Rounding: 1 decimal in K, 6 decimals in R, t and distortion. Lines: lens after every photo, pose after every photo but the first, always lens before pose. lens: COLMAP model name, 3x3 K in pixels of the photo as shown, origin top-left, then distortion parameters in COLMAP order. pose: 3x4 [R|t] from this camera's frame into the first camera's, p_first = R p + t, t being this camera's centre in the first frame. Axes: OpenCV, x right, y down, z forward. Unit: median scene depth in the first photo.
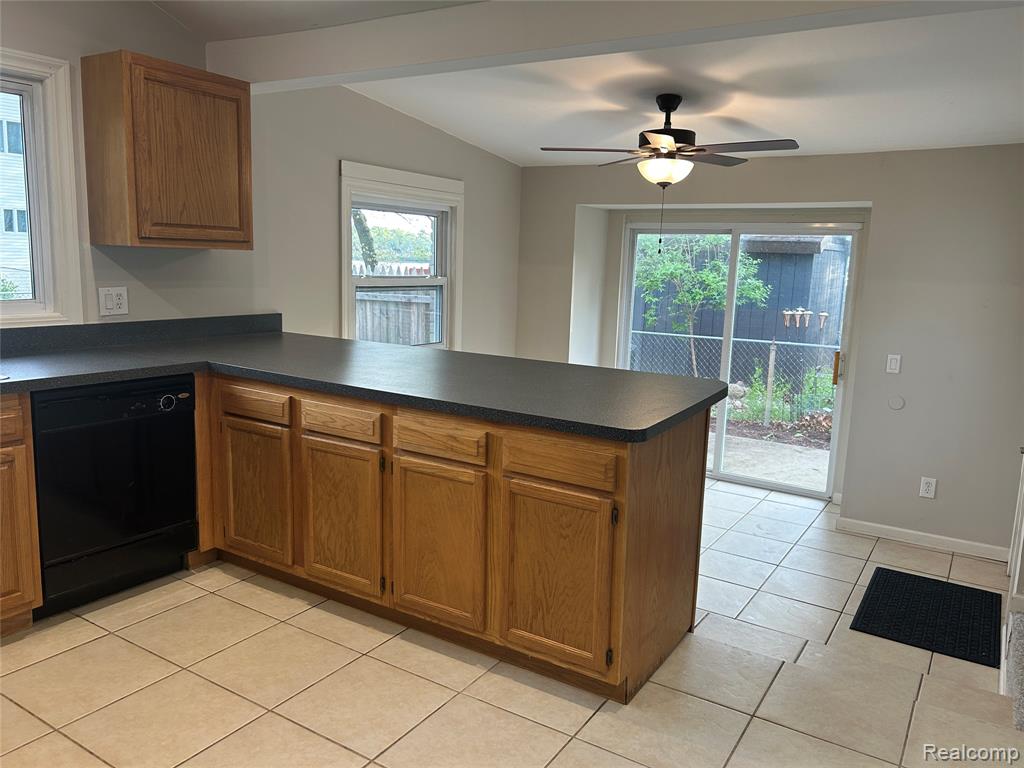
lens RADIAL K [[775.8, 0, 513.2], [0, 775.8, 364.1], [0, 0, 1]] dist [0.030676, 0.001497]
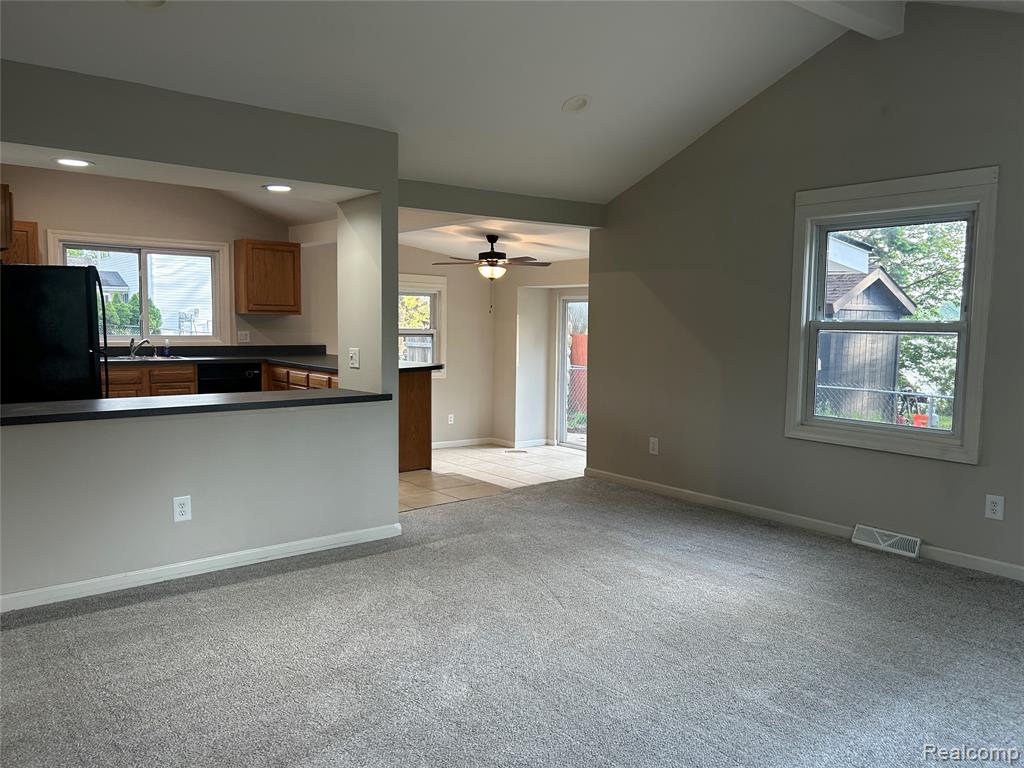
lens RADIAL K [[778.2, 0, 544.9], [0, 778.2, 382.9], [0, 0, 1]] dist [0.030253, -0.043324]
pose [[0.955143, 0.005305, -0.296099, 1.074172], [-0.025605, 0.997575, -0.064723, 0.190636], [0.295037, 0.069402, 0.952962, -0.995905]]
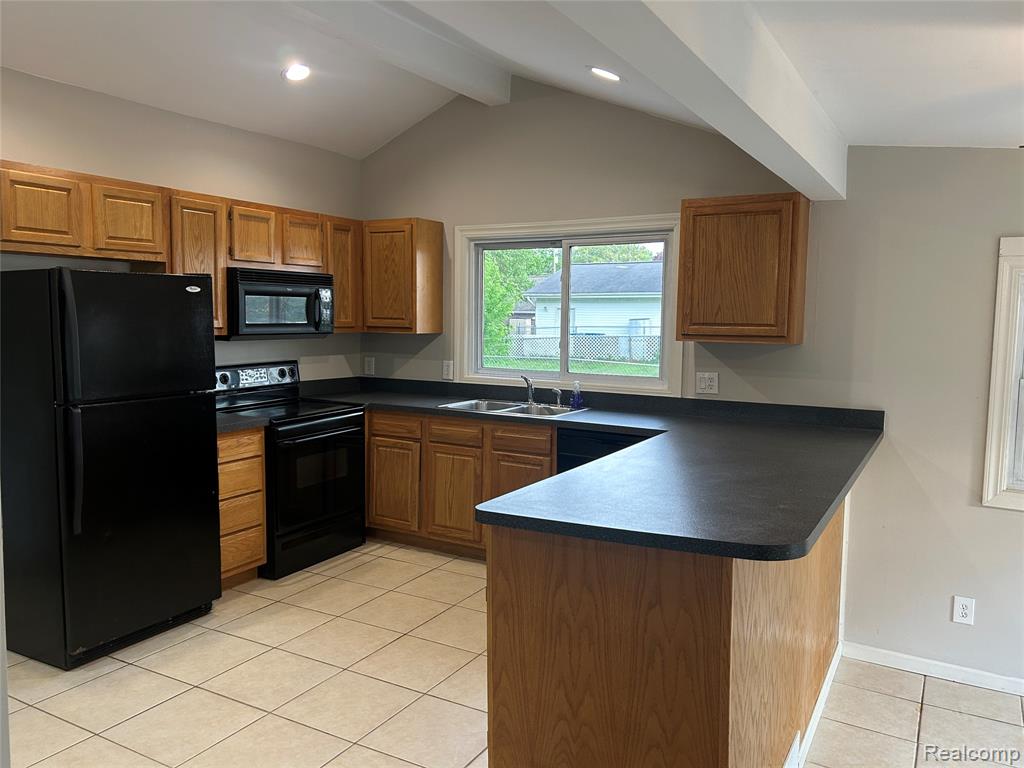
lens RADIAL K [[770.9, 0, 472.8], [0, 770.9, 388.1], [0, 0, 1]] dist [0.001165, -0.002700]
pose [[0.028372, 0.056058, -0.998024, 0.754061], [-0.153846, 0.986775, 0.051053, -0.076815], [0.987687, 0.152094, 0.036621, 0.563199]]
